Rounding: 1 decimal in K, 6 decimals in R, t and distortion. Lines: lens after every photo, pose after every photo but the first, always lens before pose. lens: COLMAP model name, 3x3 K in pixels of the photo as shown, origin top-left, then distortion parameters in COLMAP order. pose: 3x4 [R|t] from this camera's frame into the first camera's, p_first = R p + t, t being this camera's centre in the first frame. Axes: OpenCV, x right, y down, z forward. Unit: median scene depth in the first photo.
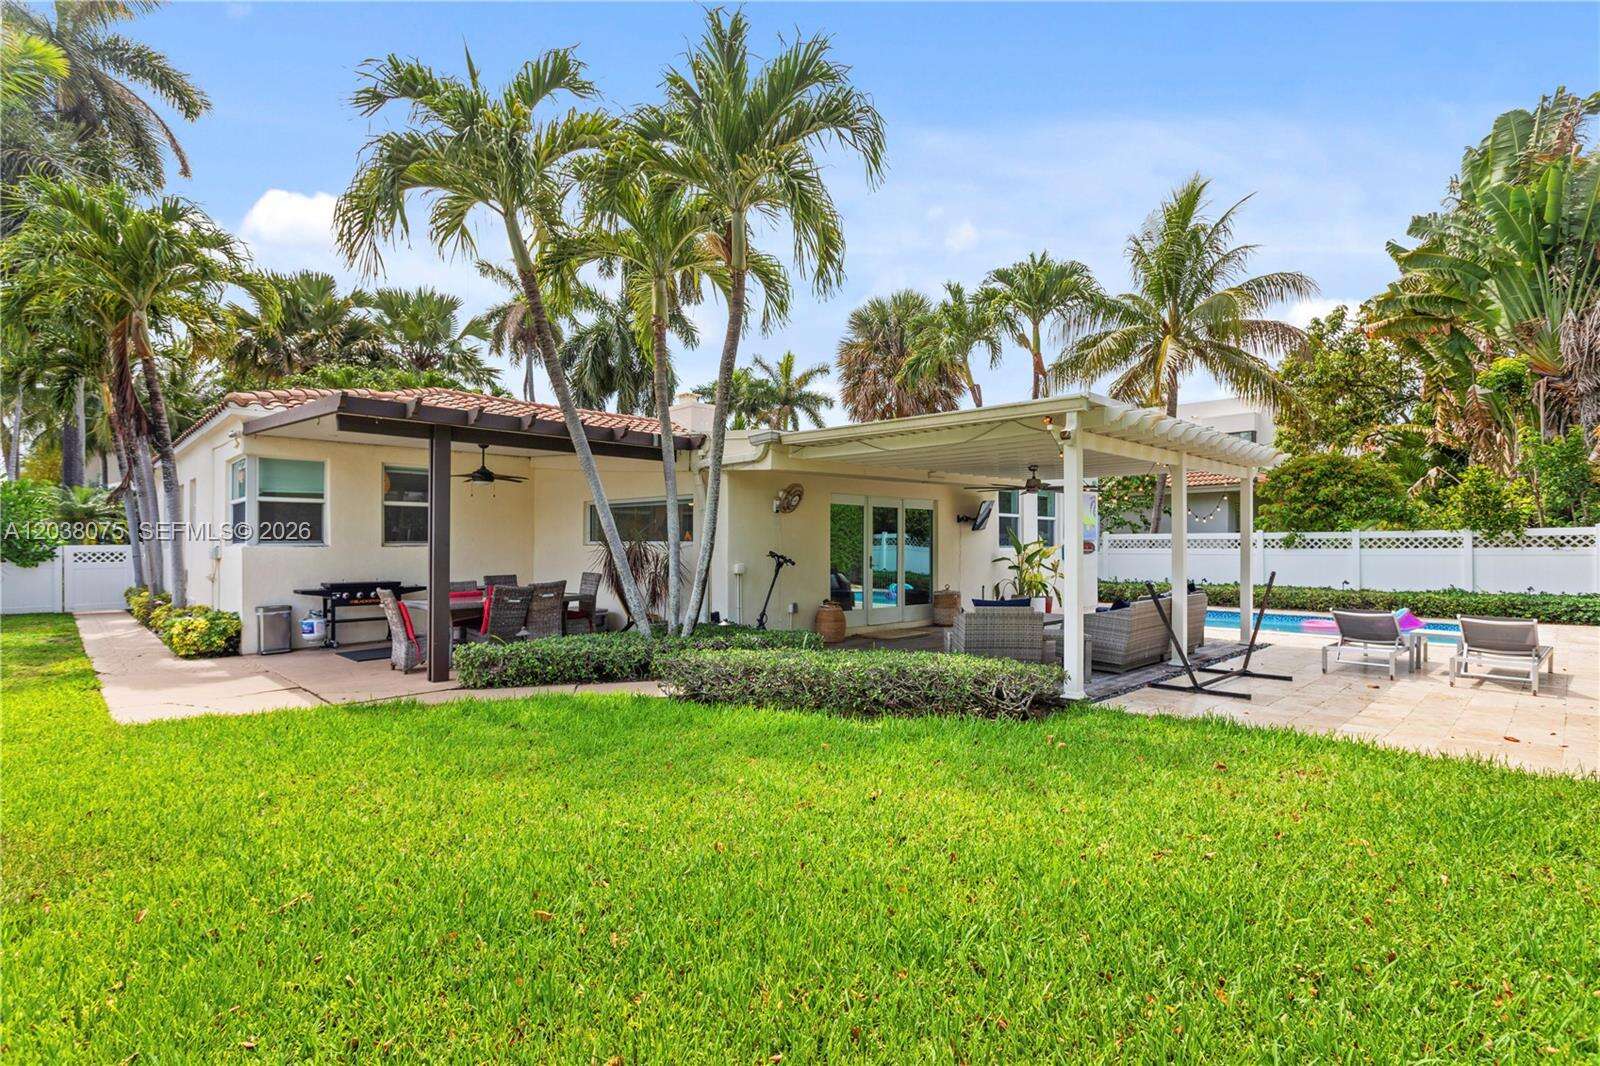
lens RADIAL K [[773.3, 0, 804.6], [0, 773.3, 539.7], [0, 0, 1]] dist [-0.009658, 0.004728]
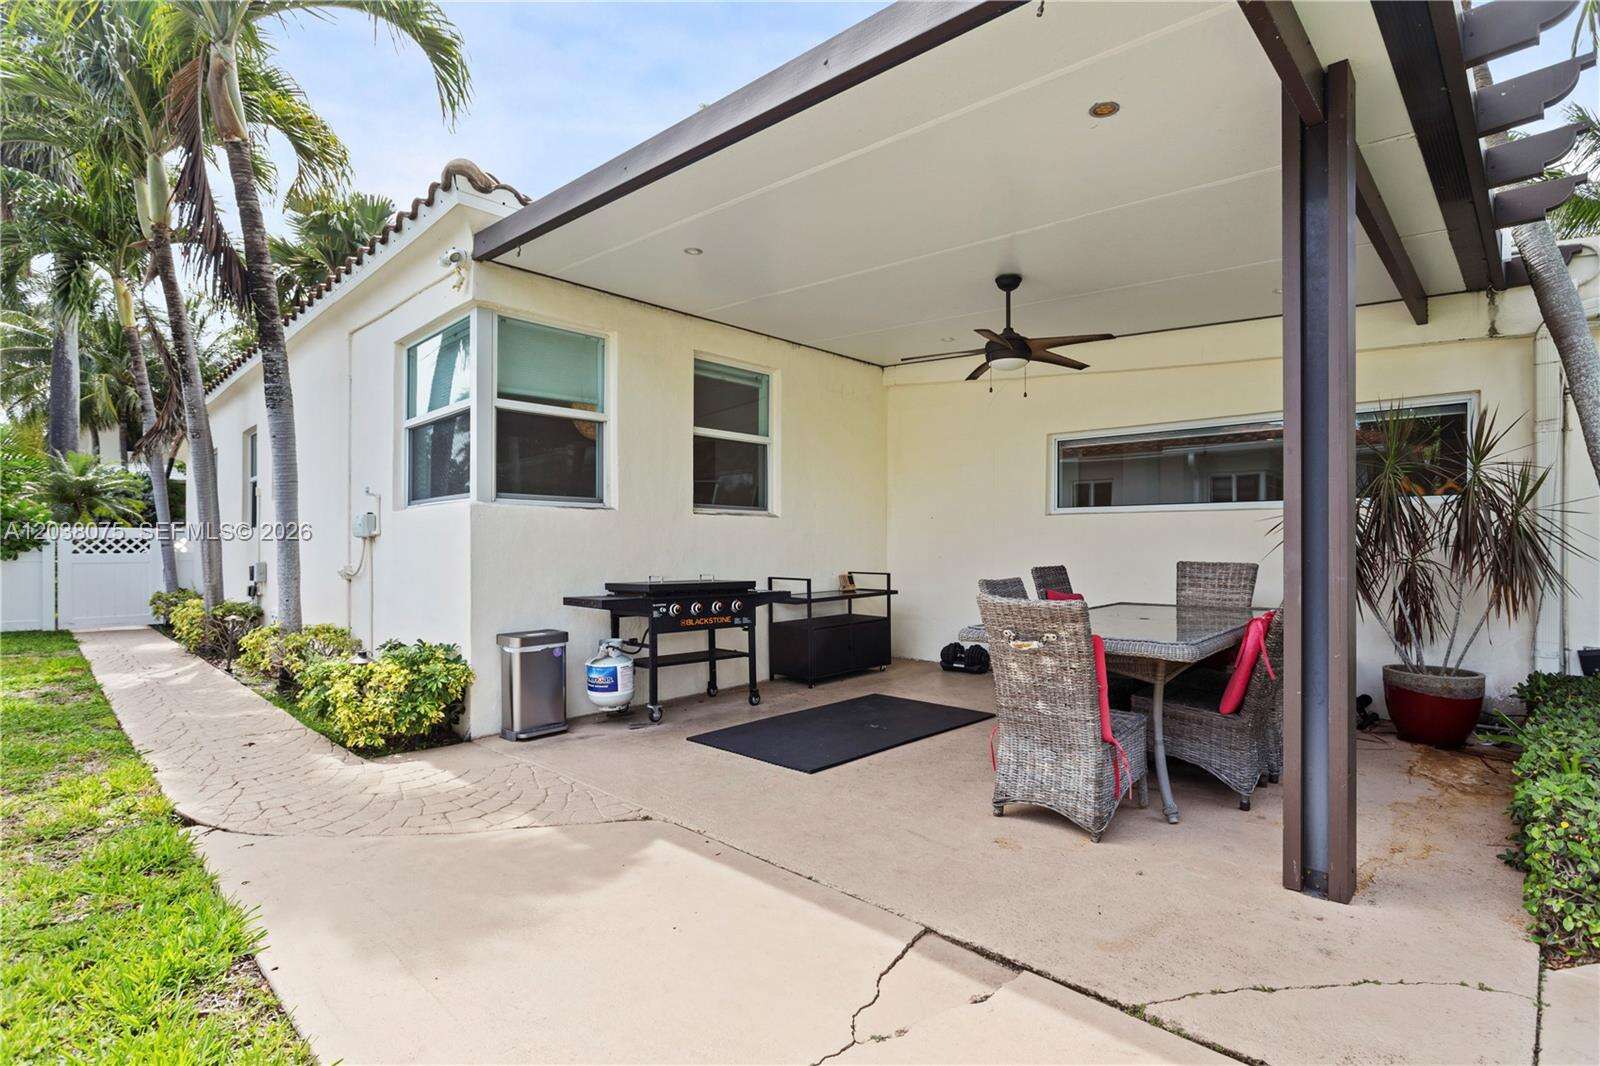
lens RADIAL K [[773.3, 0, 802.4], [0, 773.3, 545.0], [0, 0, 1]] dist [-0.009658, 0.004728]
pose [[0.999900, 0.002531, 0.013930, -0.493199], [-0.002540, 0.999997, 0.000651, 0.030158], [-0.013929, -0.000686, 0.999903, 0.491965]]
